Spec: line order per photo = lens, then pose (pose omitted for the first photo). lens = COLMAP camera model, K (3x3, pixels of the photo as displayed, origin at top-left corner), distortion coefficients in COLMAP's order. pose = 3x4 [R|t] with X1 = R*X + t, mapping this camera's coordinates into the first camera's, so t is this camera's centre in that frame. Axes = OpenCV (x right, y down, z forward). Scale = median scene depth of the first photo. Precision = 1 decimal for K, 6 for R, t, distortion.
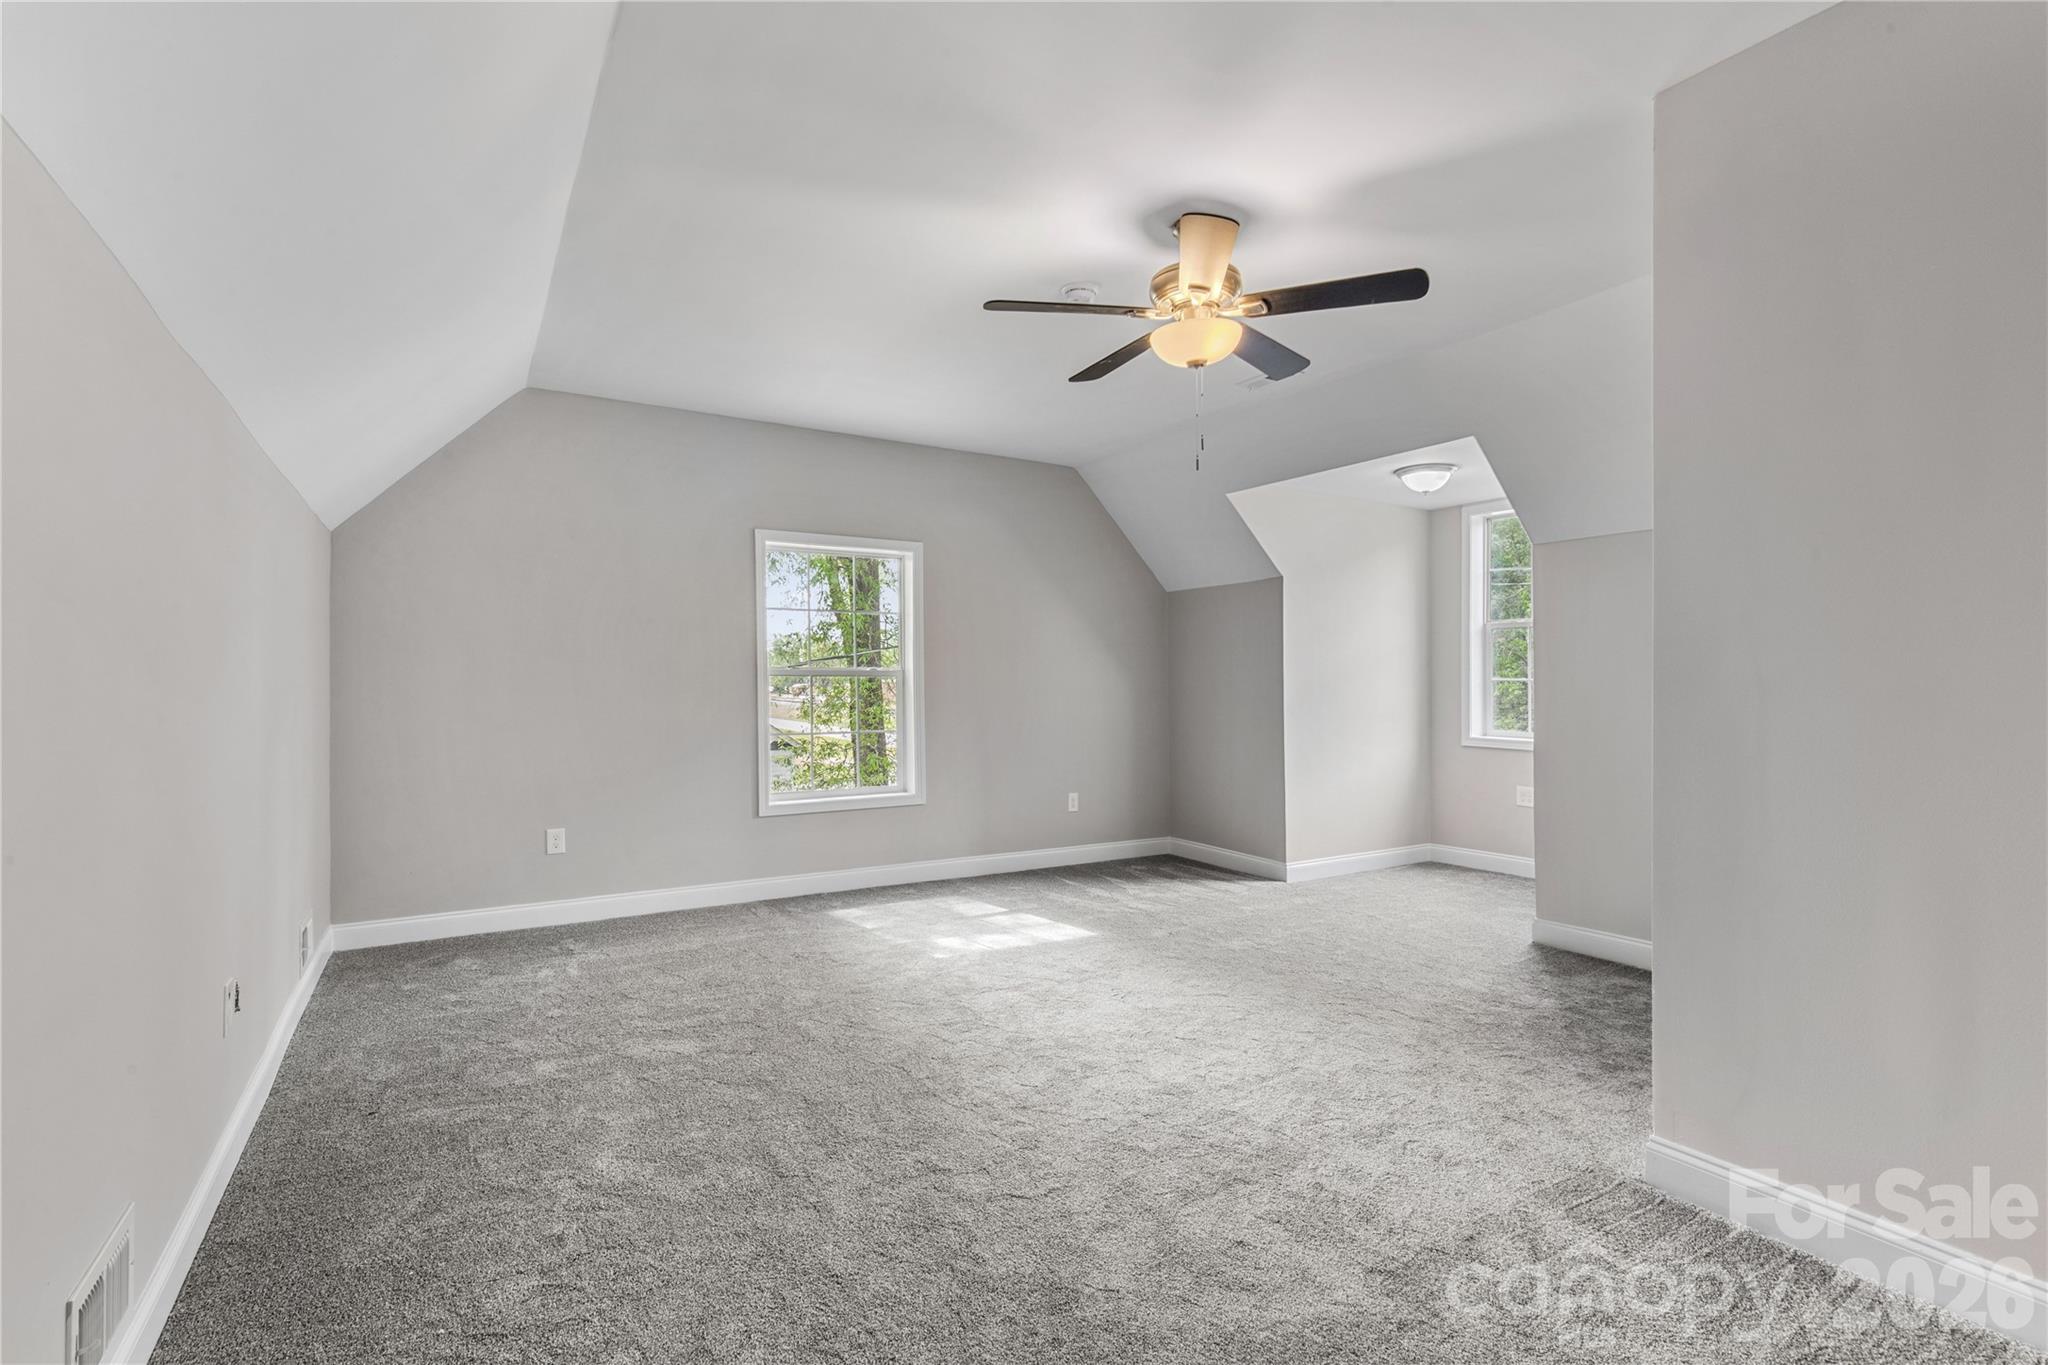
lens RADIAL K [[919.4, 0, 1015.1], [0, 919.4, 695.1], [0, 0, 1]] dist [0.000148, 0.000006]
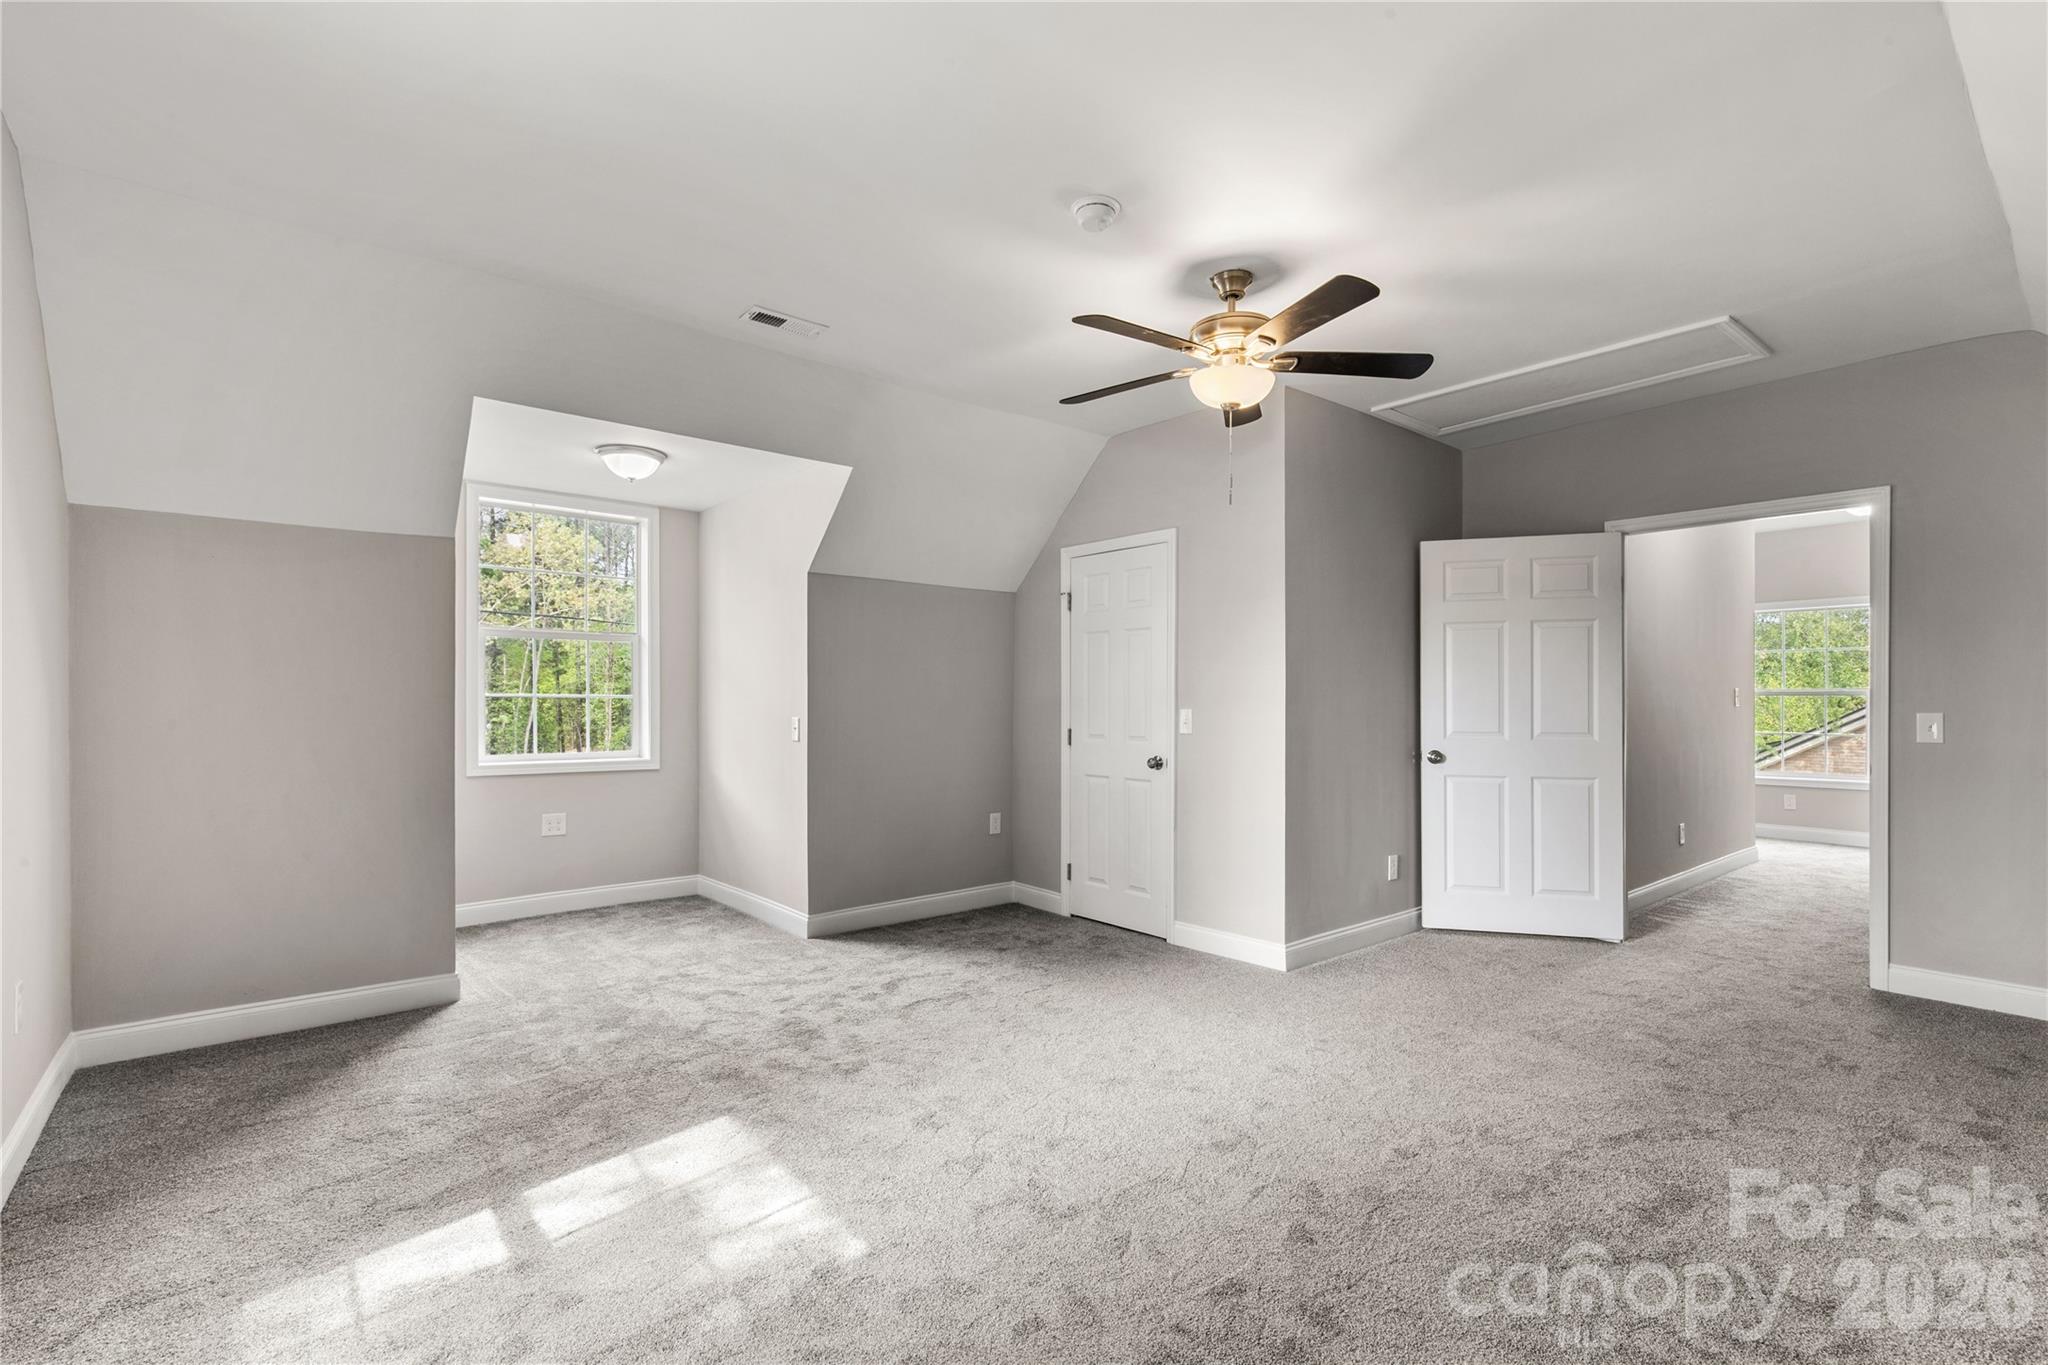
lens RADIAL K [[919.4, 0, 1015.1], [0, 919.4, 695.1], [0, 0, 1]] dist [0.000148, 0.000006]
pose [[-0.133141, 0.004583, 0.991086, -0.588285], [0.012211, 0.999921, -0.002983, -0.012444], [-0.991022, 0.011705, -0.133187, 0.979398]]
